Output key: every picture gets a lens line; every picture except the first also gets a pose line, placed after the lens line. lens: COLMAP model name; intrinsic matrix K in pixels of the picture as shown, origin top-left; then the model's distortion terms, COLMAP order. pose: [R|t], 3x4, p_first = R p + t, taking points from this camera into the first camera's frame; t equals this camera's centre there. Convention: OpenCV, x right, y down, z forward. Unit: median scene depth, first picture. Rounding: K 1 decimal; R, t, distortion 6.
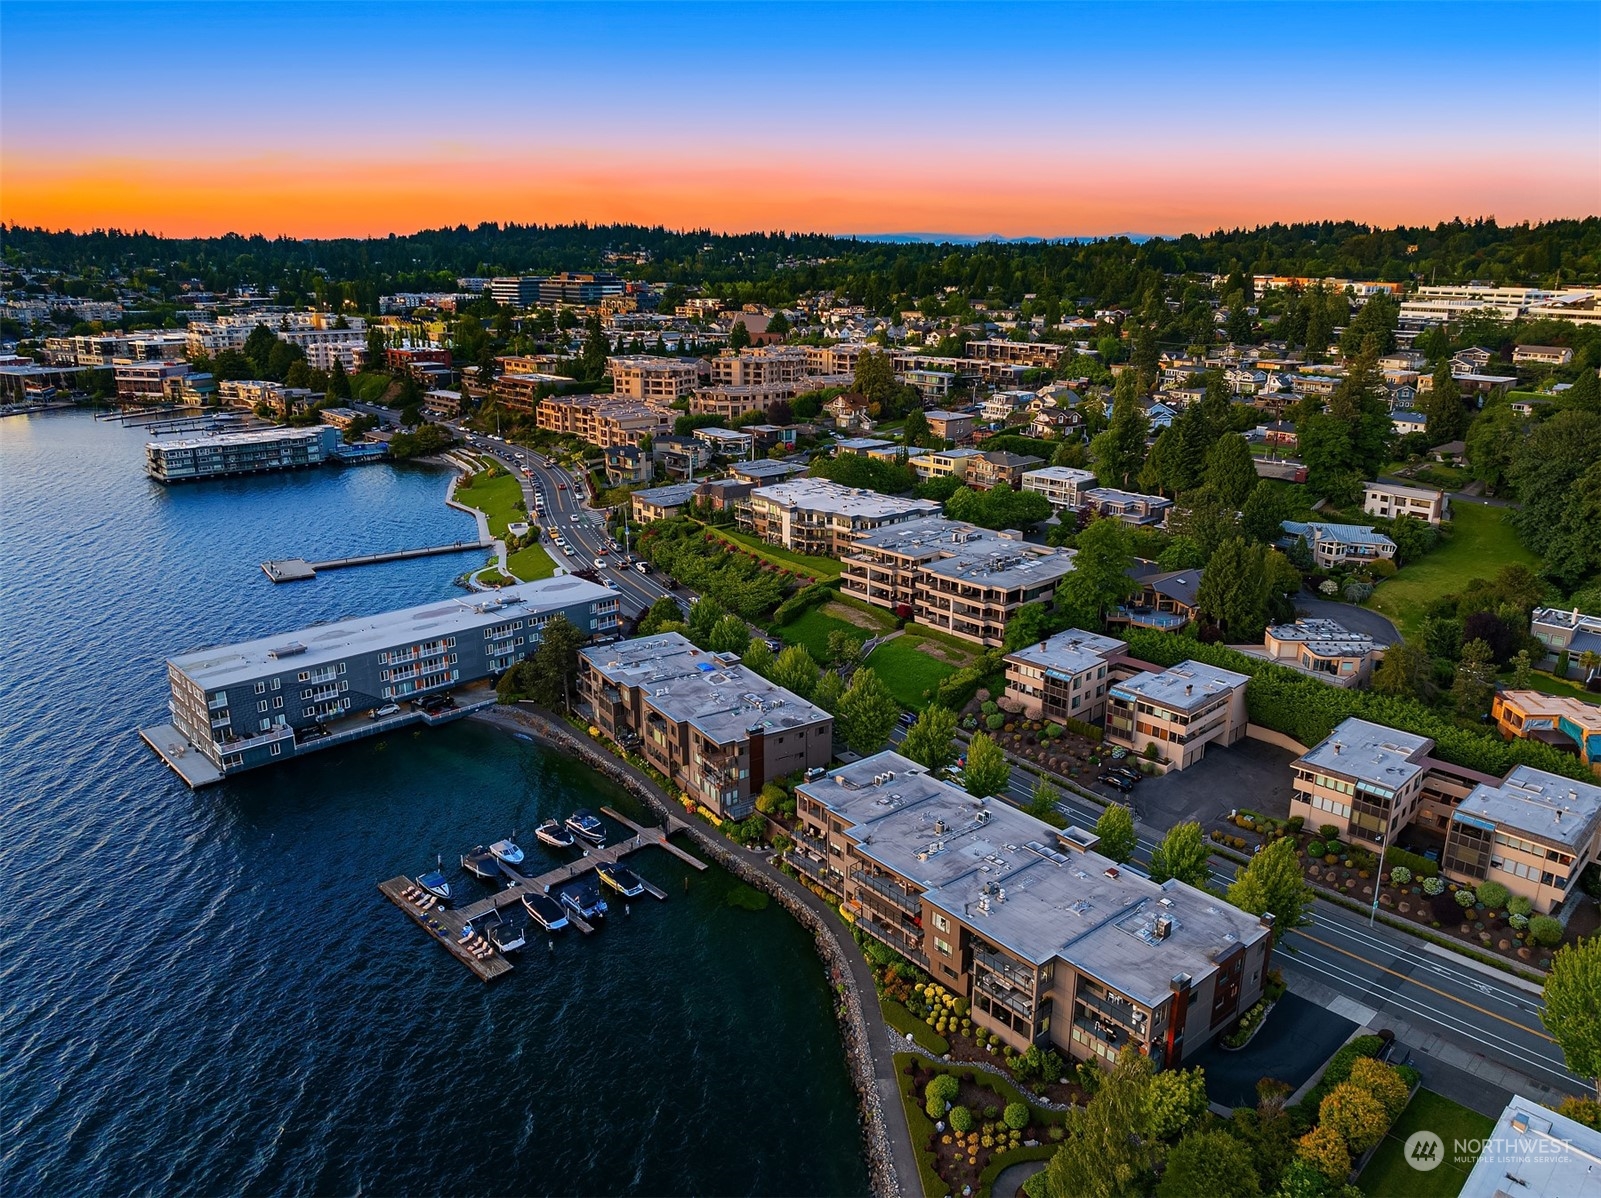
lens RADIAL K [[1105.5, 0, 811.5], [0, 1105.5, 619.1], [0, 0, 1]] dist [-0.023178, -0.004436]
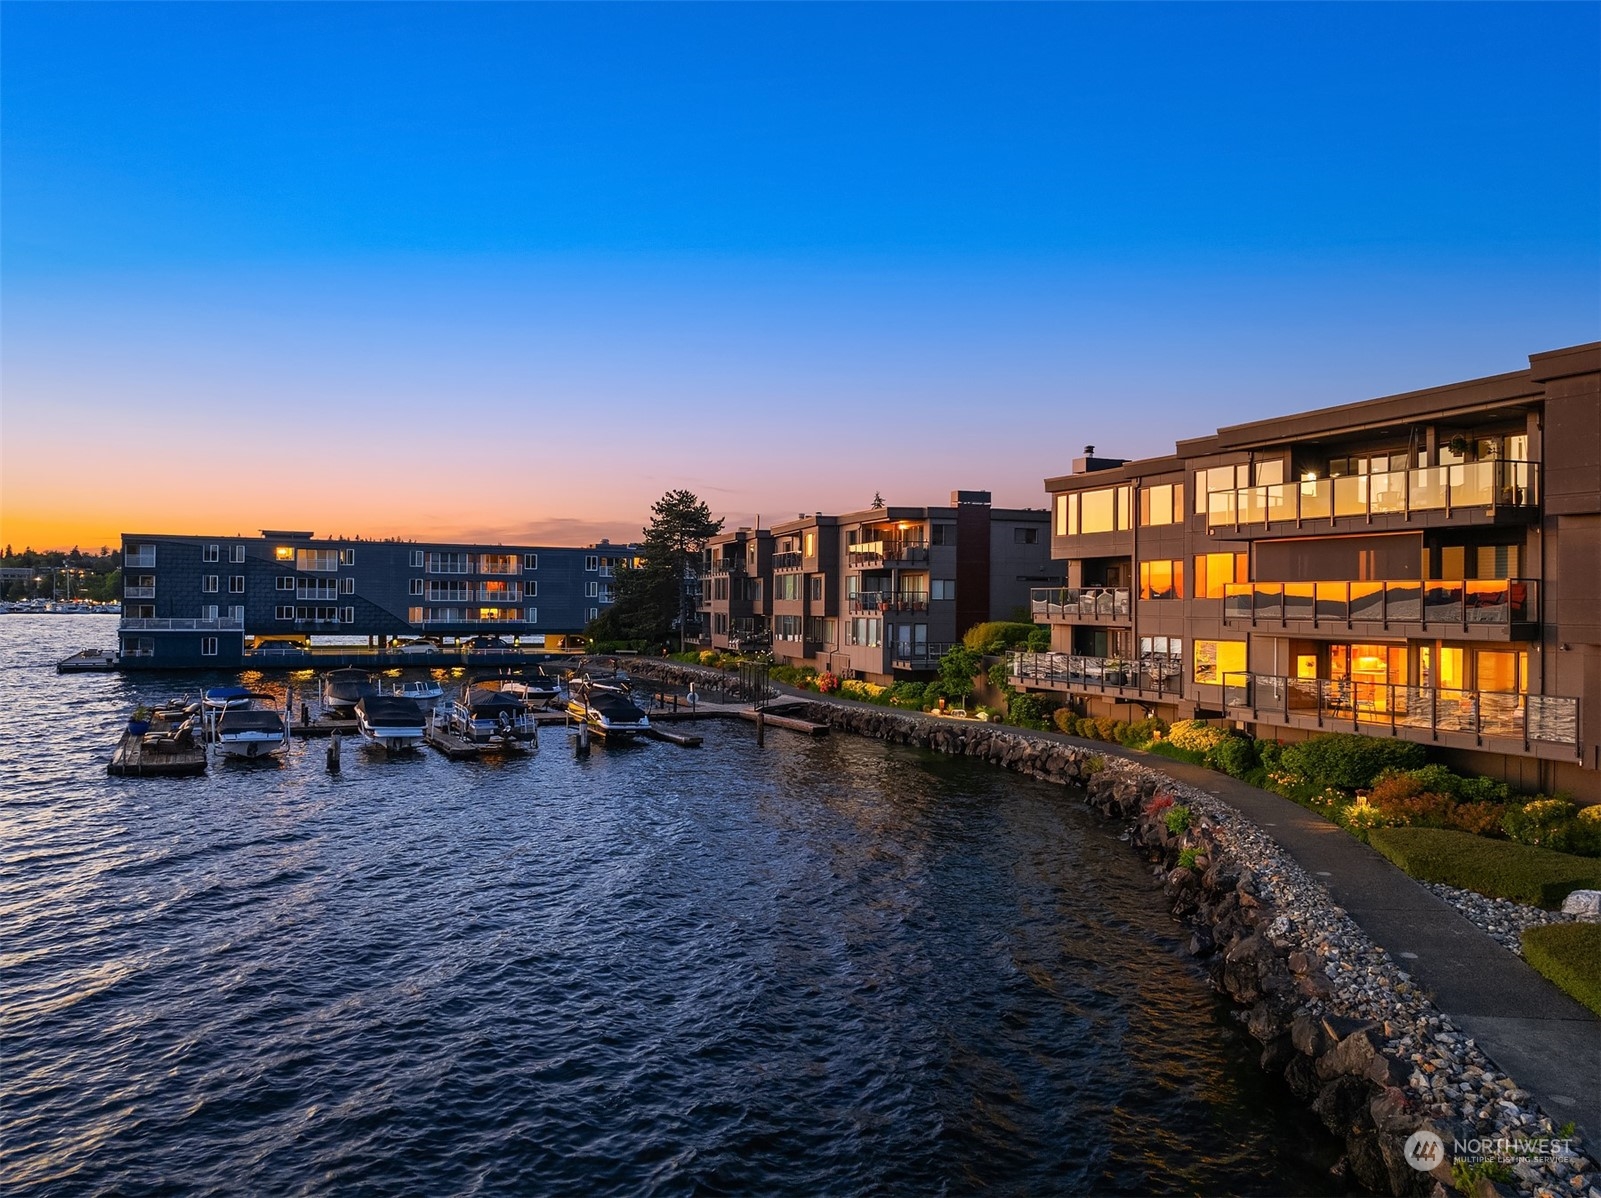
lens RADIAL K [[1131.8, 0, 800.5], [0, 1131.8, 599.0], [0, 0, 1]] dist [-0.036041, 0.004210]
pose [[0.957876, -0.004517, -0.287146, 0.008794], [-0.087137, 0.948167, -0.305591, 0.169514], [0.273643, 0.317739, 0.907833, 0.335320]]
